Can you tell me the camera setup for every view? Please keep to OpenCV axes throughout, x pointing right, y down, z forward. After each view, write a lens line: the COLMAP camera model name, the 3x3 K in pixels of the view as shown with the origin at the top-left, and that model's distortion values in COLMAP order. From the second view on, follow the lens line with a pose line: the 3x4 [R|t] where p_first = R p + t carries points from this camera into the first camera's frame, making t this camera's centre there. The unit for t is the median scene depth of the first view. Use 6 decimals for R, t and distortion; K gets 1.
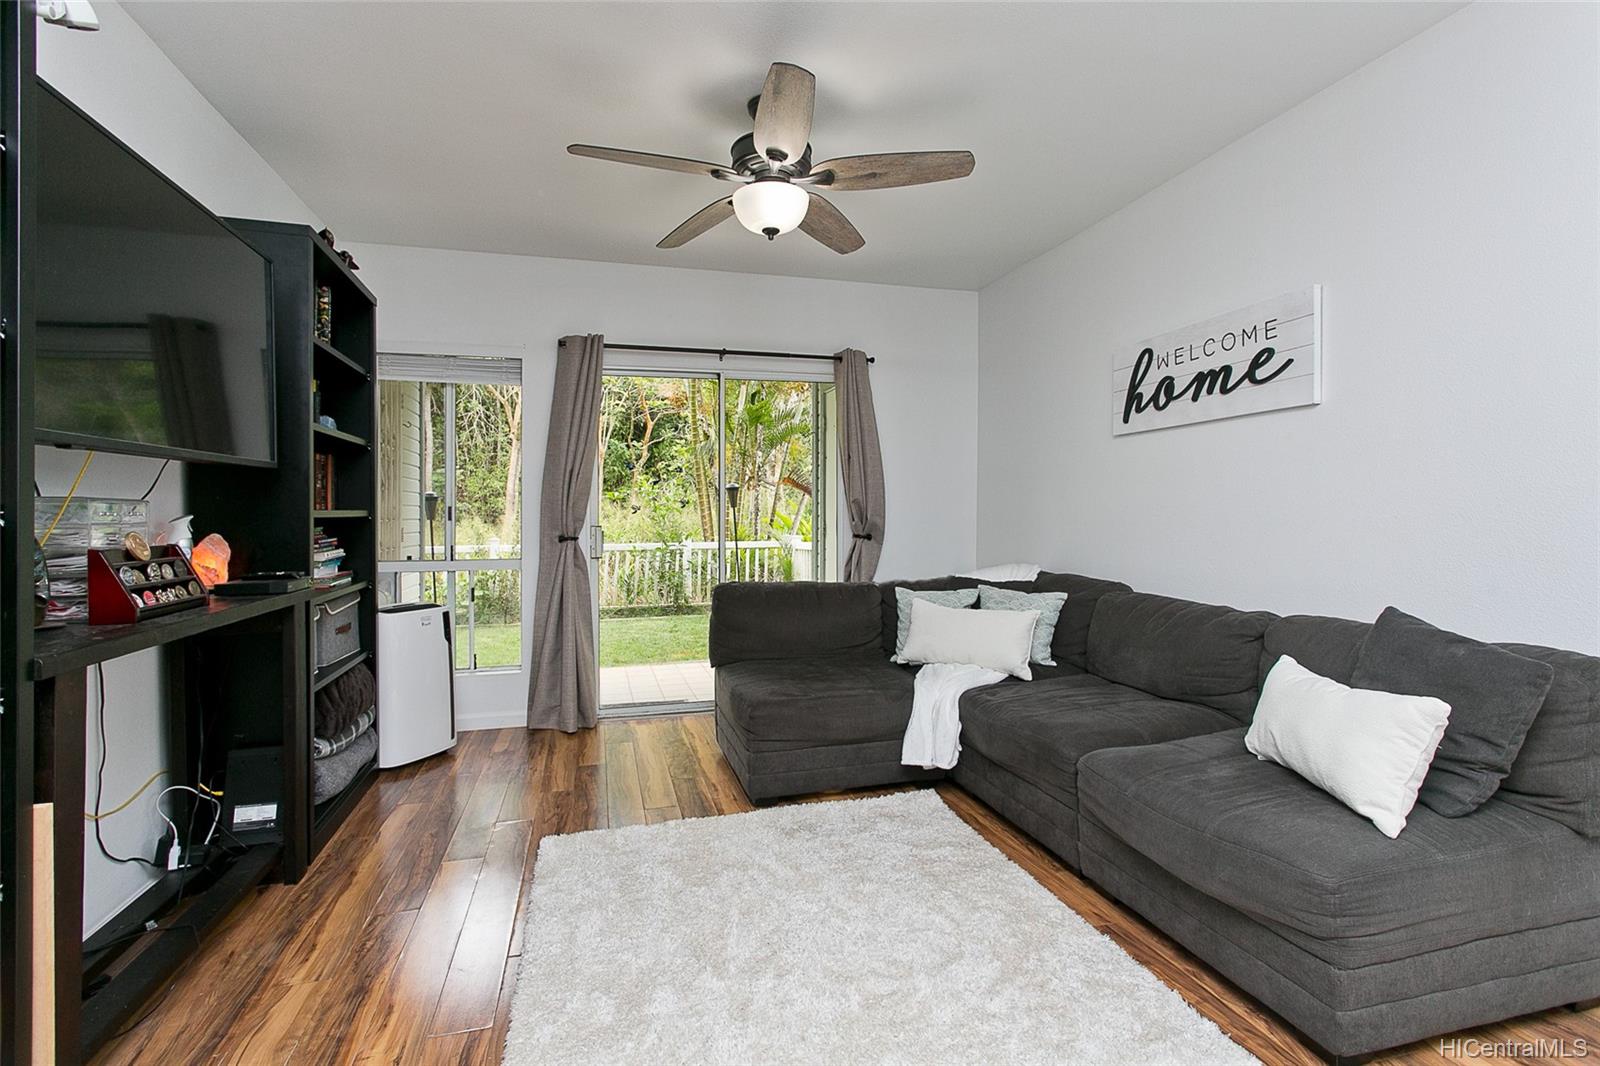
lens RADIAL K [[772.5, 0, 804.2], [0, 772.5, 521.1], [0, 0, 1]] dist [0.001020, 0.002889]
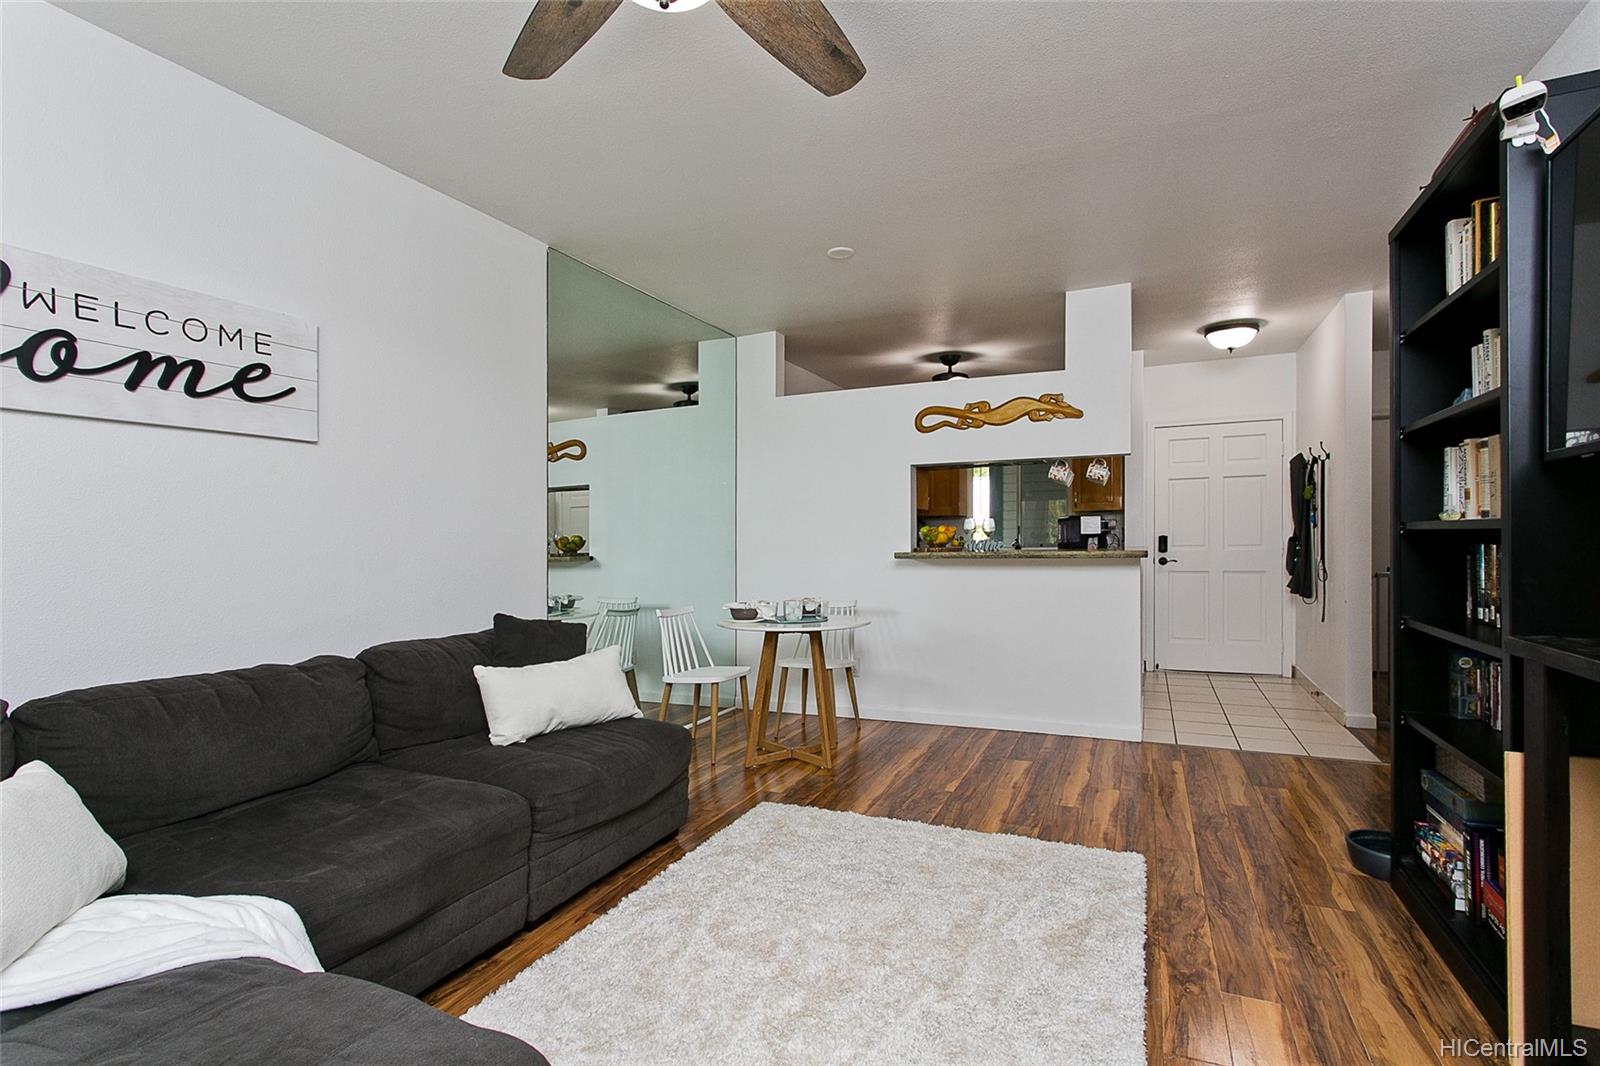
lens RADIAL K [[772.5, 0, 804.4], [0, 772.5, 537.4], [0, 0, 1]] dist [0.001020, 0.002889]
pose [[-0.776483, -0.003399, 0.630130, -0.419692], [0.002316, 0.999963, 0.008248, -0.030008], [-0.630134, 0.007864, -0.776446, 1.238555]]
